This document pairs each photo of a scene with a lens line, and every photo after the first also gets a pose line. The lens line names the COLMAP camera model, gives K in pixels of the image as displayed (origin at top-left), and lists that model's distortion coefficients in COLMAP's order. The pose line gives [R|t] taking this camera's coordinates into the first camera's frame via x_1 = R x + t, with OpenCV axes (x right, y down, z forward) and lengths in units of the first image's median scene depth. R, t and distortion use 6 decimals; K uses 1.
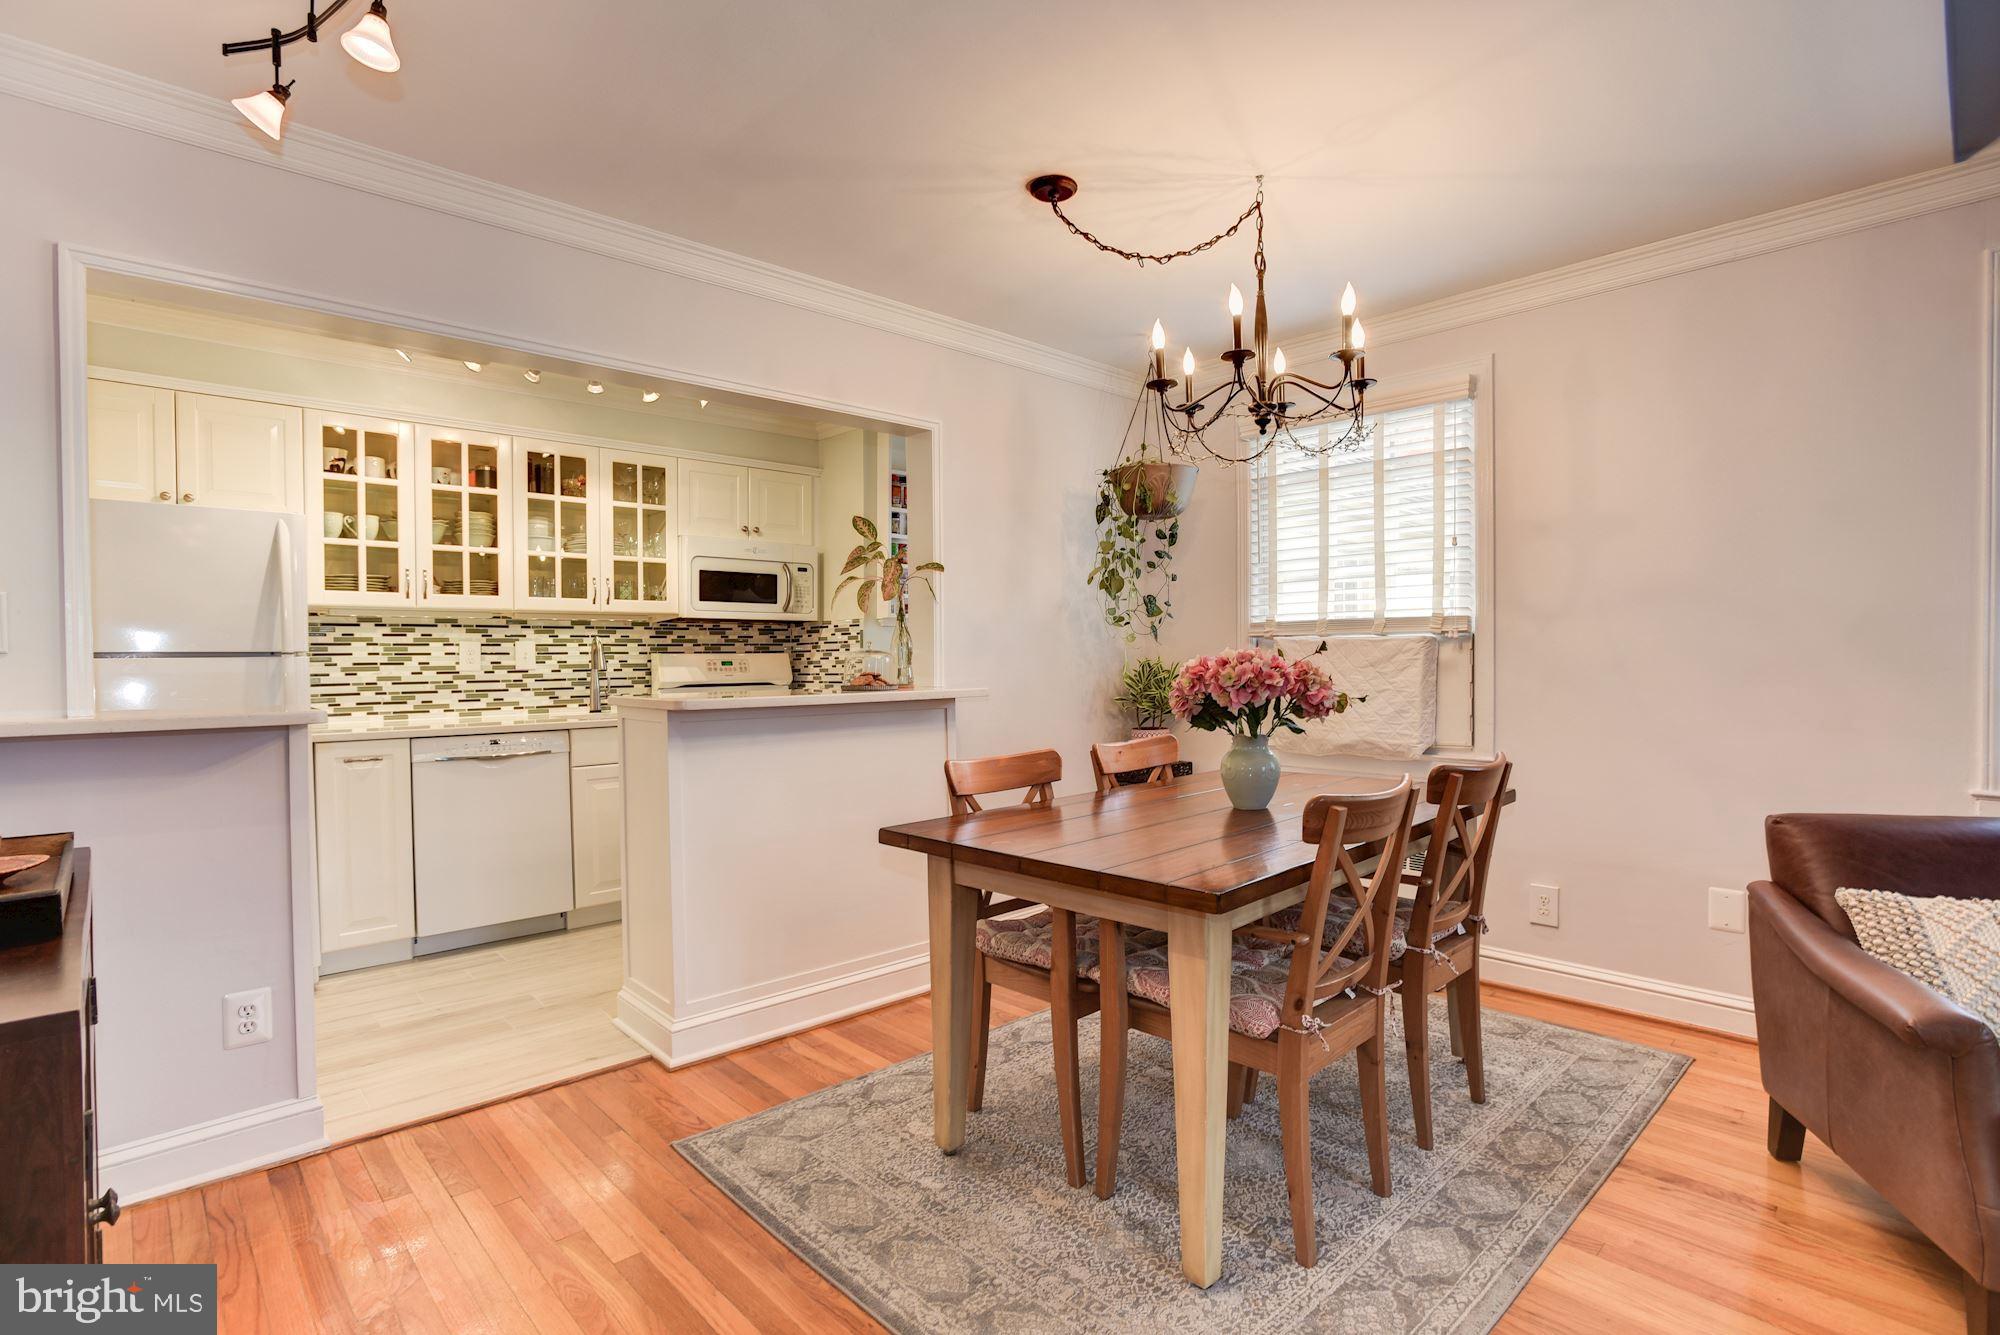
lens RADIAL K [[960.7, 0, 1000.0], [0, 960.7, 667.5], [0, 0, 1]] dist [-0.052184, 0.028249]
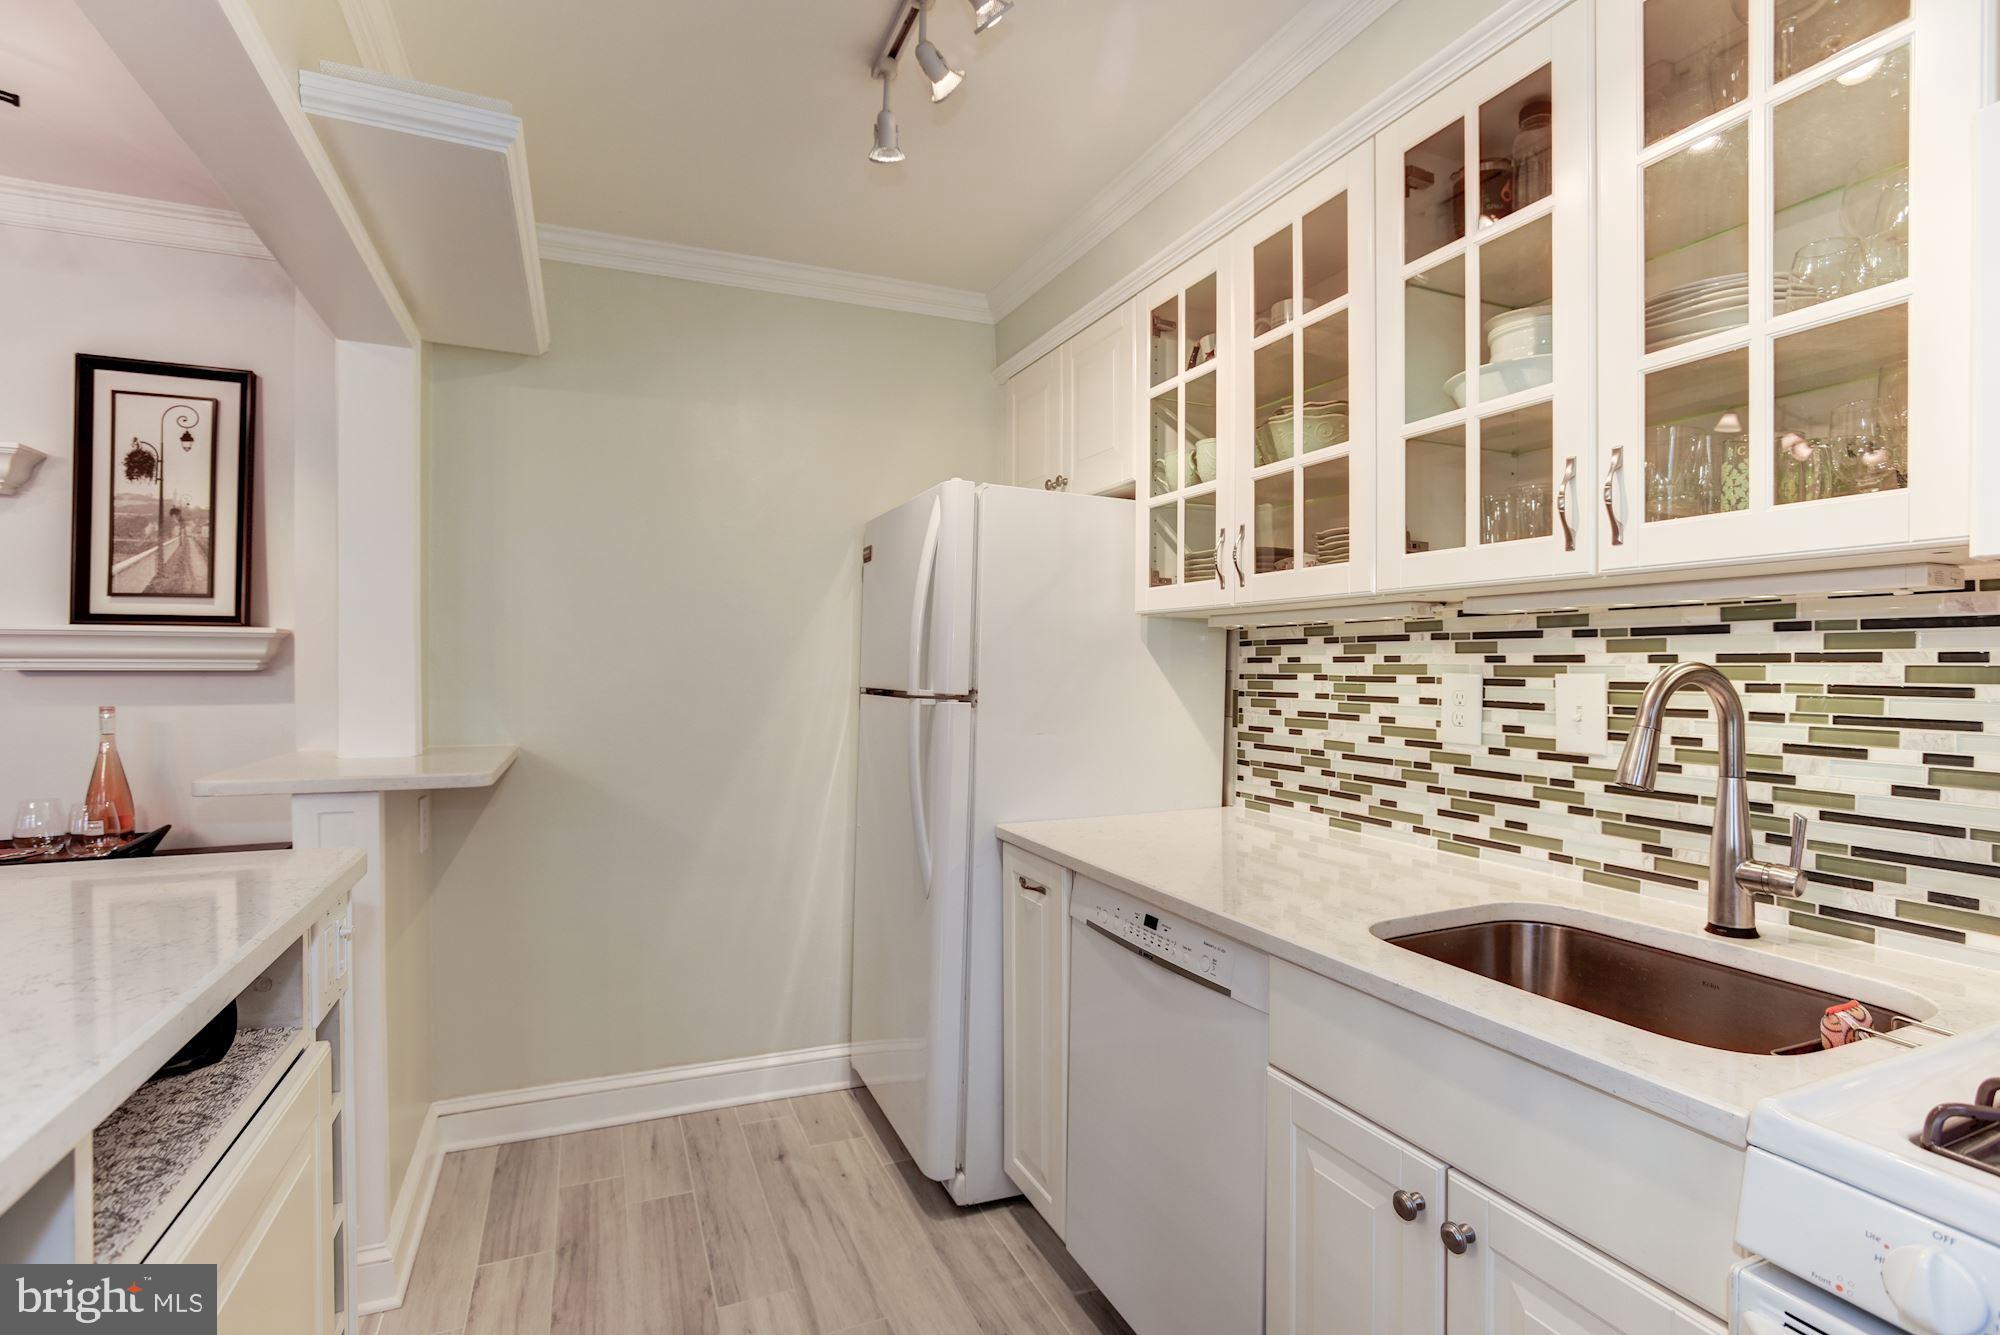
lens RADIAL K [[960.7, 0, 1000.0], [0, 960.7, 667.5], [0, 0, 1]] dist [-0.052184, 0.028249]
pose [[-0.335502, 0.010825, -0.941977, -0.099511], [-0.011762, 0.999808, 0.015679, -0.034023], [0.941966, 0.016340, -0.335310, 0.945424]]
